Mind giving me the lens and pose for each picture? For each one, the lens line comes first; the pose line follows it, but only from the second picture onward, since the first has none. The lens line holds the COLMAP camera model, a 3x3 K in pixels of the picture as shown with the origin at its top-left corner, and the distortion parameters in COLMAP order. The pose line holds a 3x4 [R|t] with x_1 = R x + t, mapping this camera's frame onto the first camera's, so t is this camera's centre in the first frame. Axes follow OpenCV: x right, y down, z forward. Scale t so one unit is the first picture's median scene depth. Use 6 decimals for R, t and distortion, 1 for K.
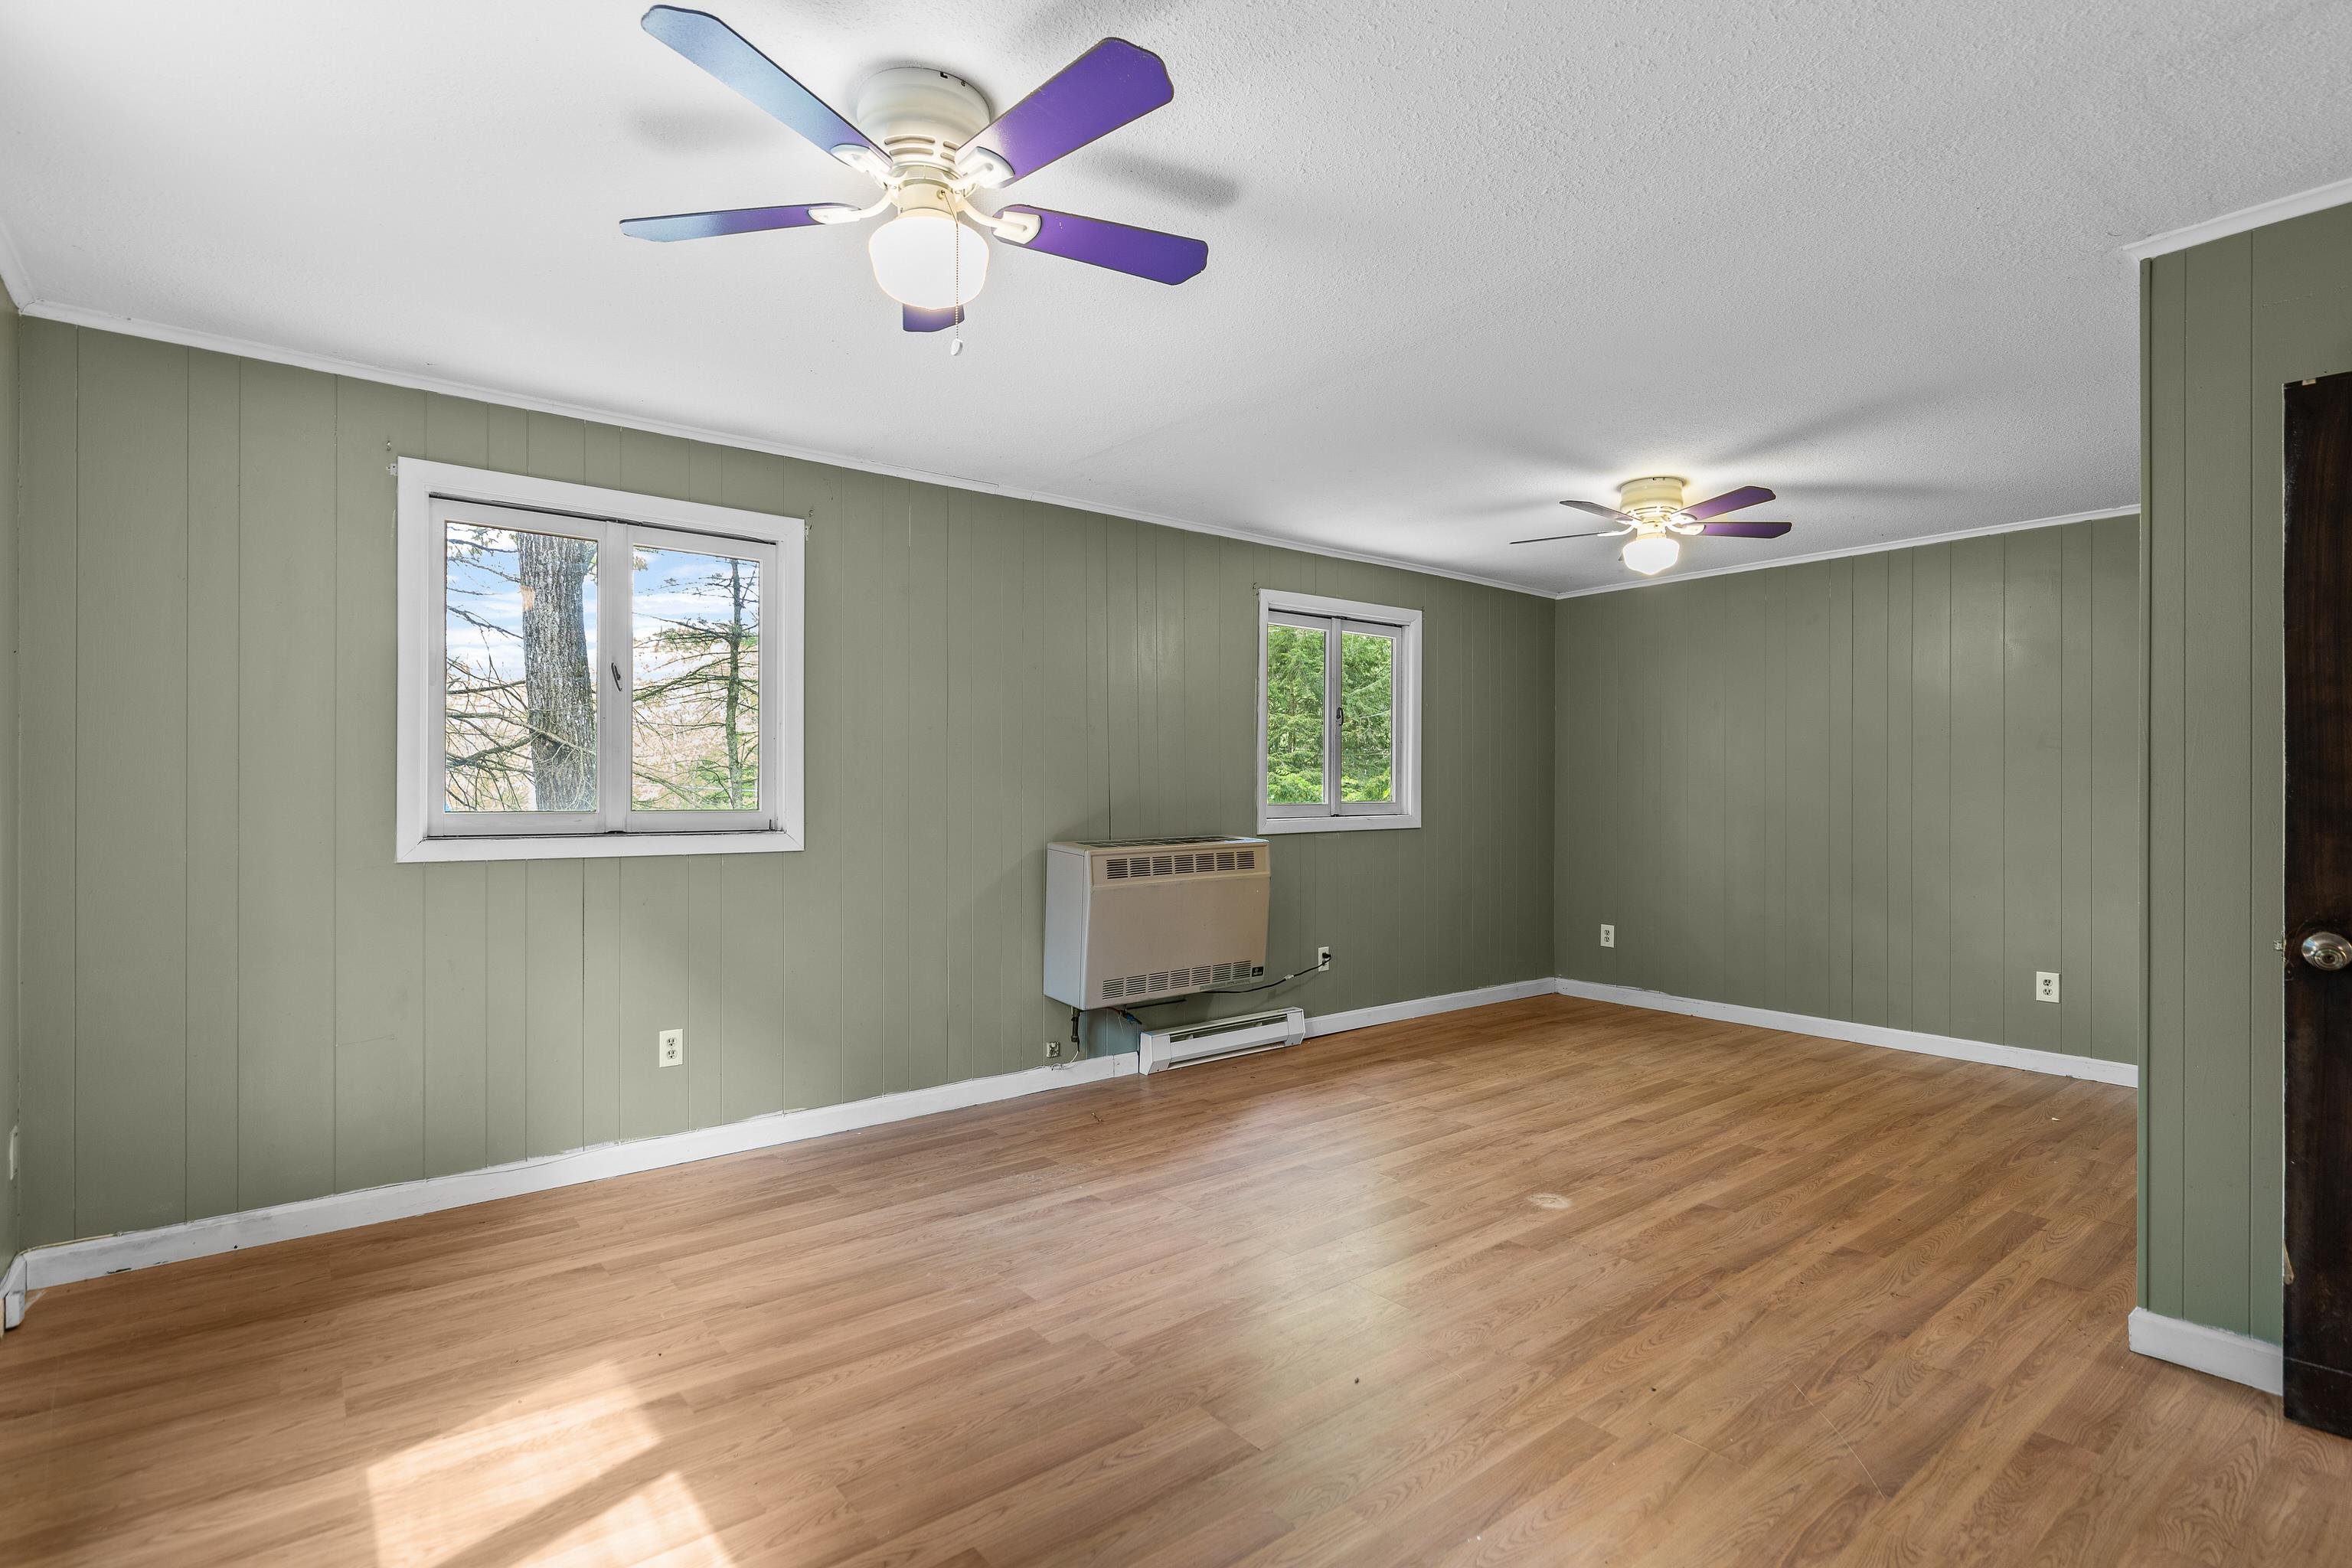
lens RADIAL K [[1142.0, 0, 1176.9], [0, 1142.0, 795.3], [0, 0, 1]] dist [0.002040, -0.001803]
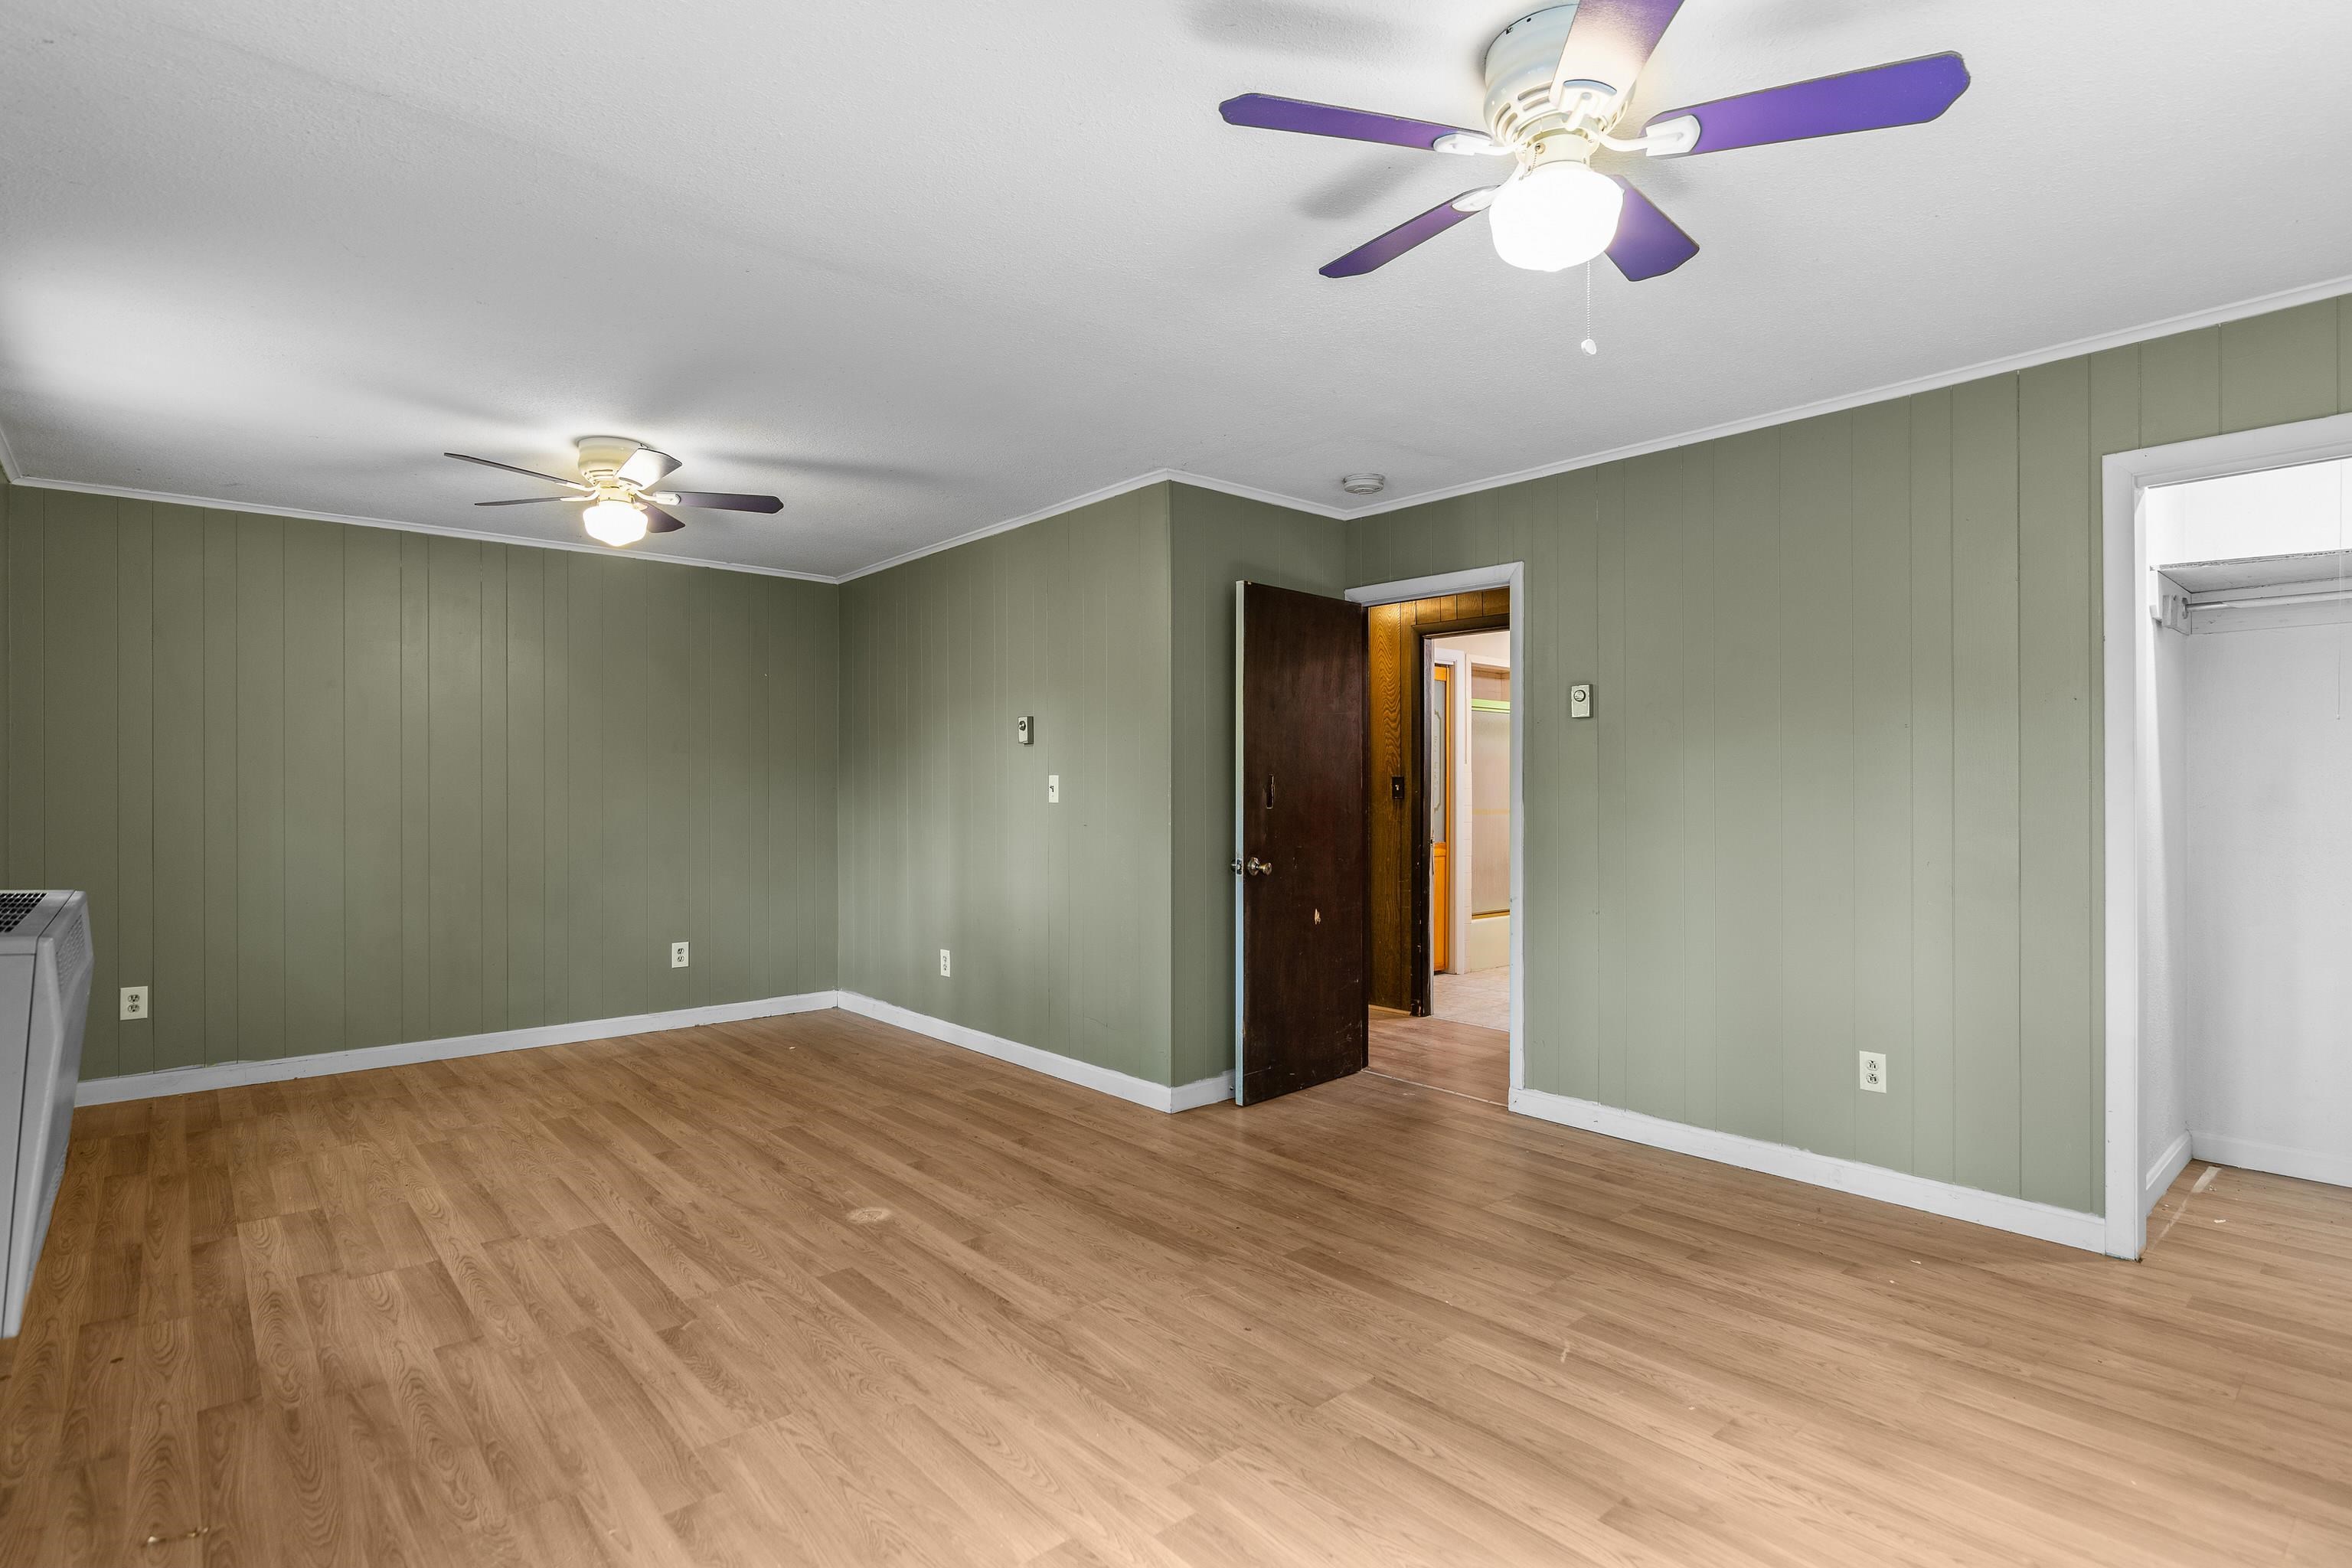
lens RADIAL K [[1142.0, 0, 1199.4], [0, 1142.0, 770.0], [0, 0, 1]] dist [0.002040, -0.001803]
pose [[-0.046753, 0.011471, 0.998841, -0.598343], [0.007336, 0.999911, -0.011140, -0.008319], [-0.998880, 0.006806, -0.046833, 0.693806]]
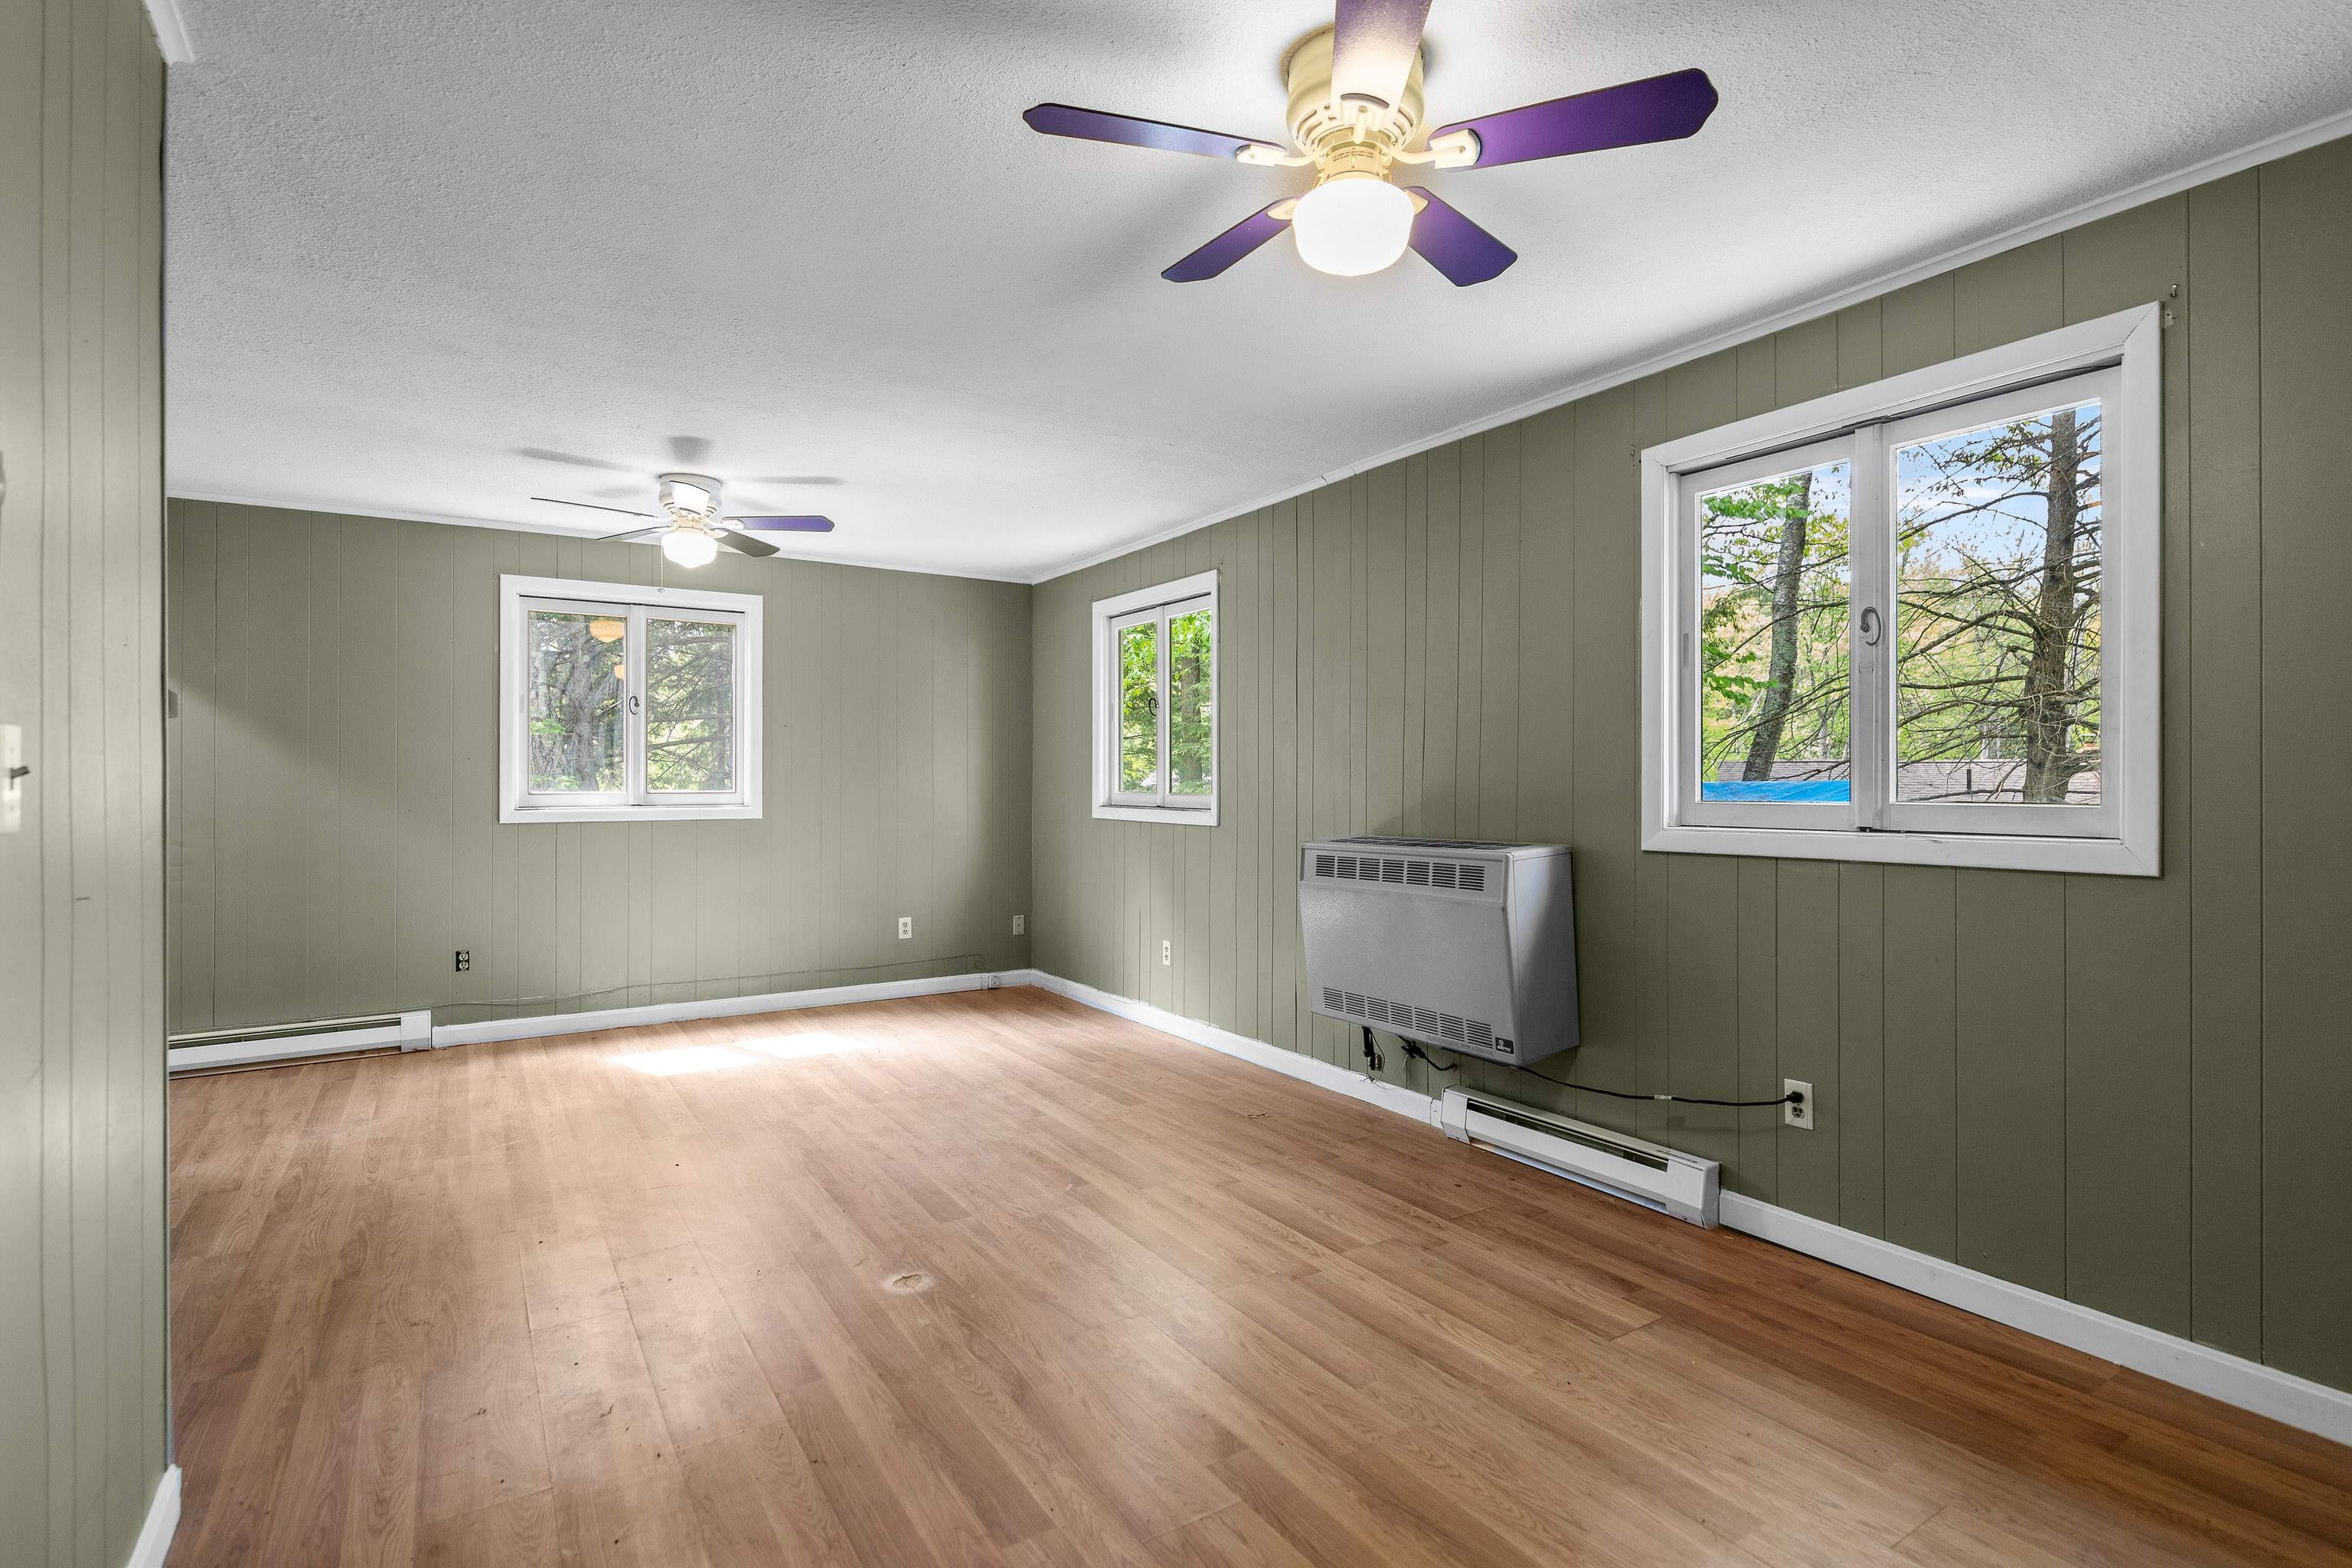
lens RADIAL K [[1142.0, 0, 1178.9], [0, 1142.0, 786.5], [0, 0, 1]] dist [0.002040, -0.001803]
pose [[-0.120127, 0.003775, -0.992751, 1.007716], [-0.005302, 0.999976, 0.004444, -0.001801], [0.992744, 0.005797, -0.120104, 1.169924]]
